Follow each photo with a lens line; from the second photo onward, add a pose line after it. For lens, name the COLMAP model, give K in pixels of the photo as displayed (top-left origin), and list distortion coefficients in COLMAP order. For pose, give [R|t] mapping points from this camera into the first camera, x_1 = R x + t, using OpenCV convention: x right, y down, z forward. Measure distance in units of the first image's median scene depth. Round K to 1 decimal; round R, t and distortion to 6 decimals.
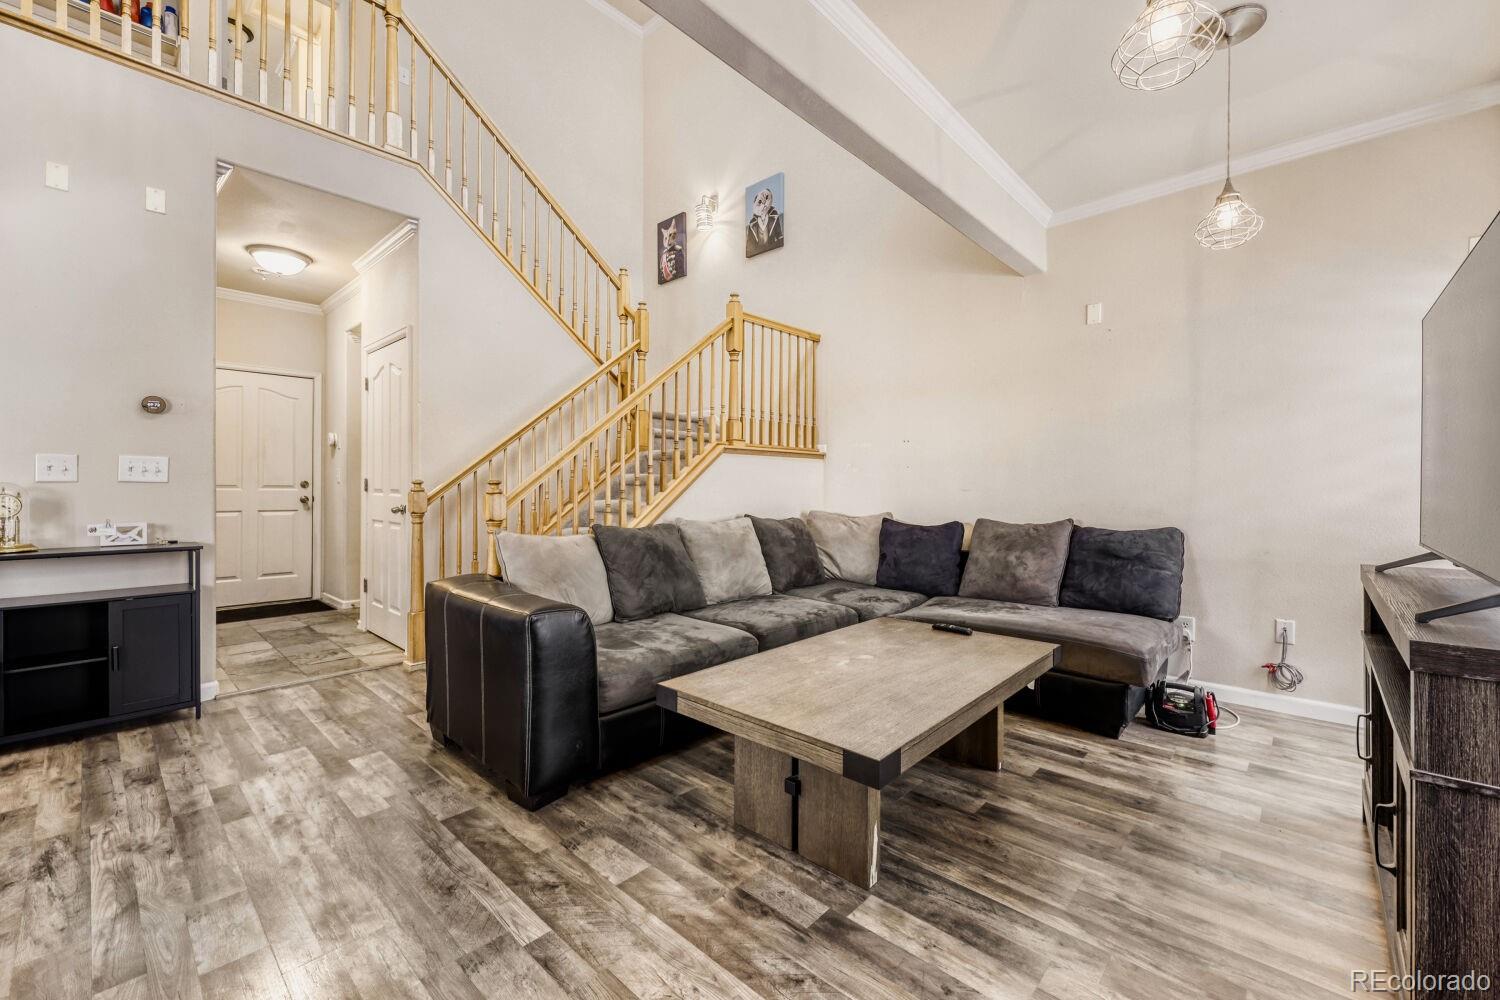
lens RADIAL K [[612.7, 0, 746.9], [0, 612.7, 488.7], [0, 0, 1]] dist [-0.001360, 0.000038]
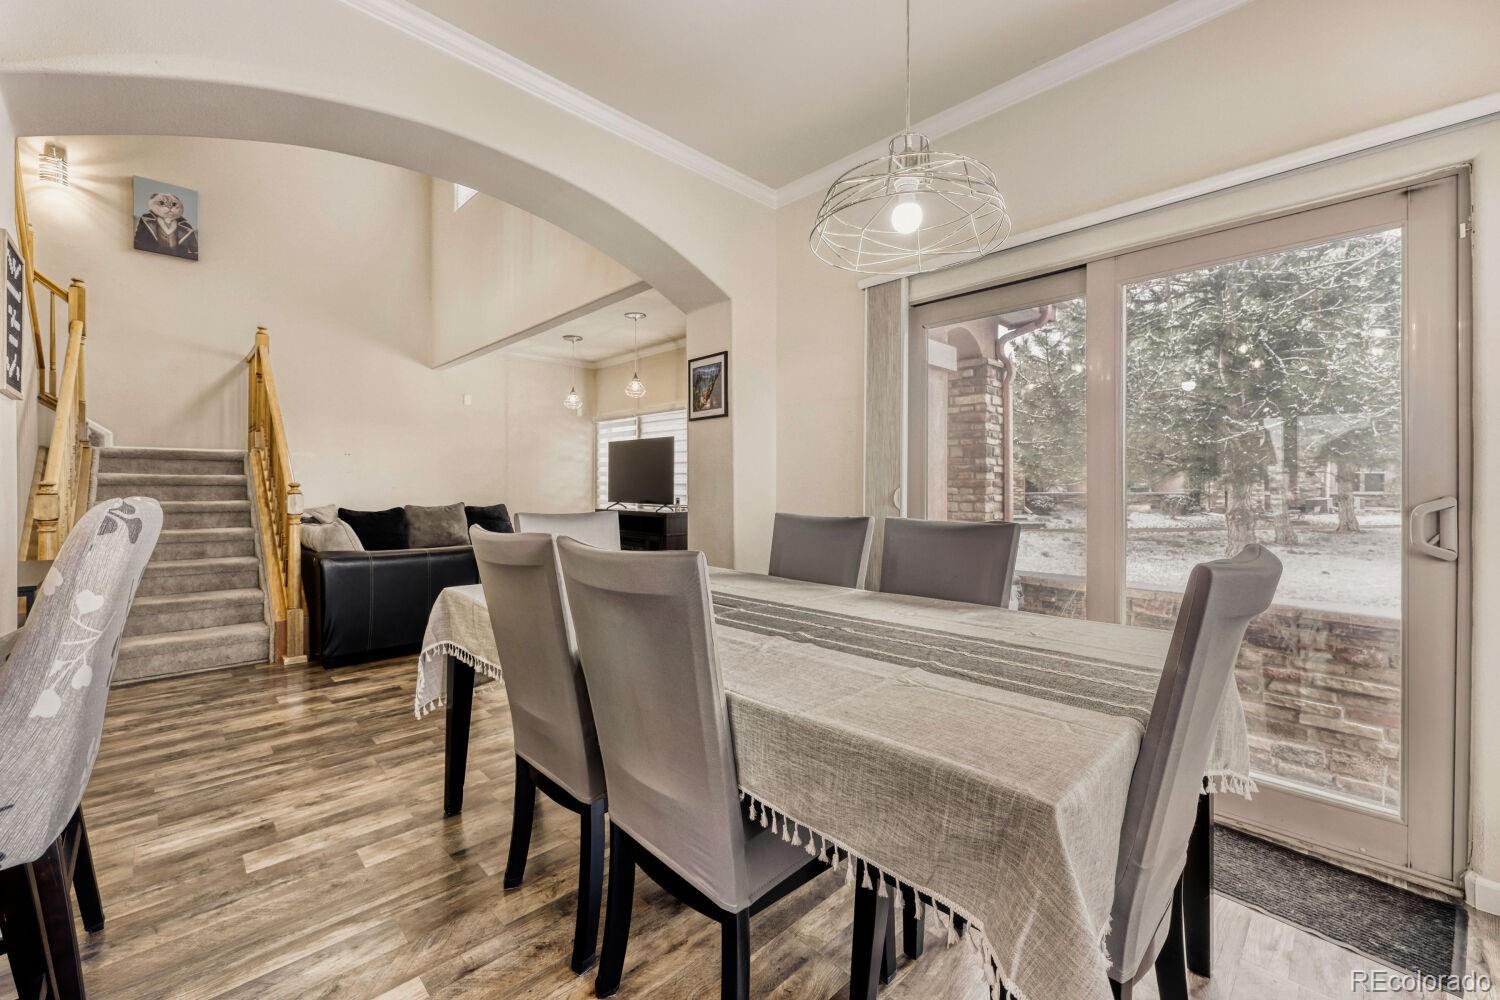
lens RADIAL K [[612.7, 0, 746.9], [0, 612.7, 488.7], [0, 0, 1]] dist [-0.001360, 0.000038]
pose [[0.057271, -0.006676, 0.998336, -2.097010], [-0.001509, 0.999976, 0.006774, -0.018233], [-0.998358, -0.001895, 0.057259, -0.037614]]
